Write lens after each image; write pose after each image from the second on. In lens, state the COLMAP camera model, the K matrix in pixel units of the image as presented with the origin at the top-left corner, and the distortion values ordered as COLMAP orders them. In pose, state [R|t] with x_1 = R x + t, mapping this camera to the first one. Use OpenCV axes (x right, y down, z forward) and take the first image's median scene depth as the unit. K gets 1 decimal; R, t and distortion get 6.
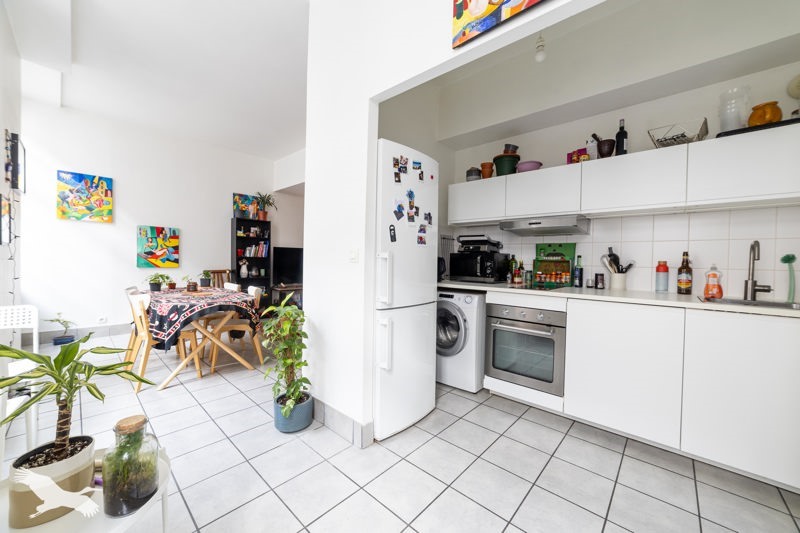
lens RADIAL K [[301.9, 0, 401.5], [0, 301.9, 263.7], [0, 0, 1]] dist [-0.001052, -0.000053]
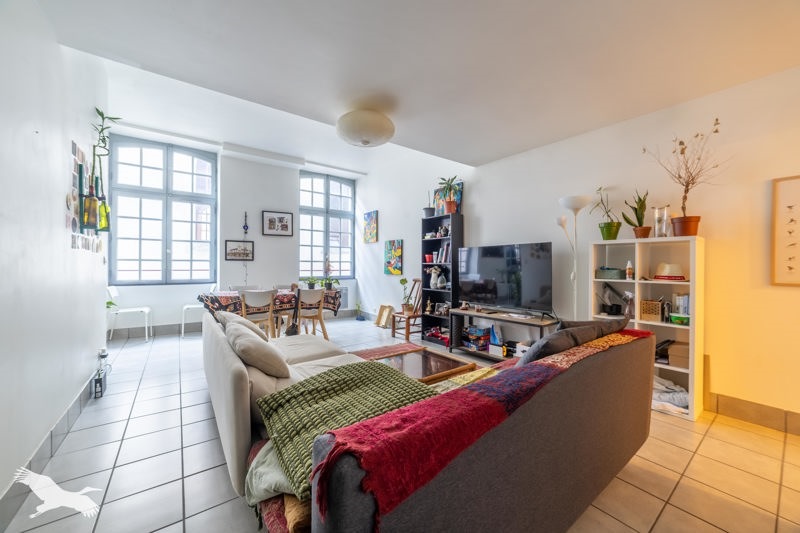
lens RADIAL K [[301.9, 0, 401.5], [0, 301.9, 263.7], [0, 0, 1]] dist [-0.001052, -0.000053]
pose [[-0.190391, -0.020073, -0.981503, 0.420325], [-0.018908, 0.999680, -0.016777, -0.010670], [0.981526, 0.015364, -0.190710, 1.441247]]
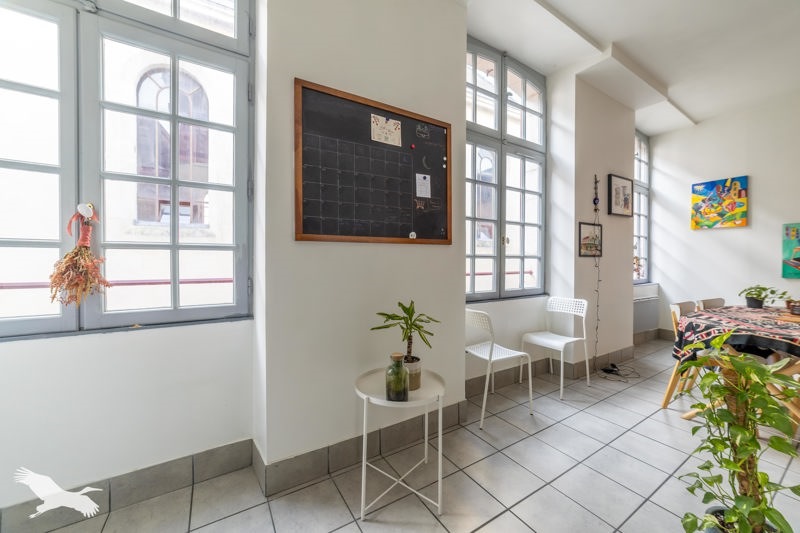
lens RADIAL K [[301.9, 0, 401.5], [0, 301.9, 263.7], [0, 0, 1]] dist [-0.001052, -0.000053]
pose [[-0.270325, -0.012110, -0.962693, 0.160104], [-0.019141, 0.999791, -0.007202, -0.000755], [0.962579, 0.016480, -0.270501, 0.283462]]
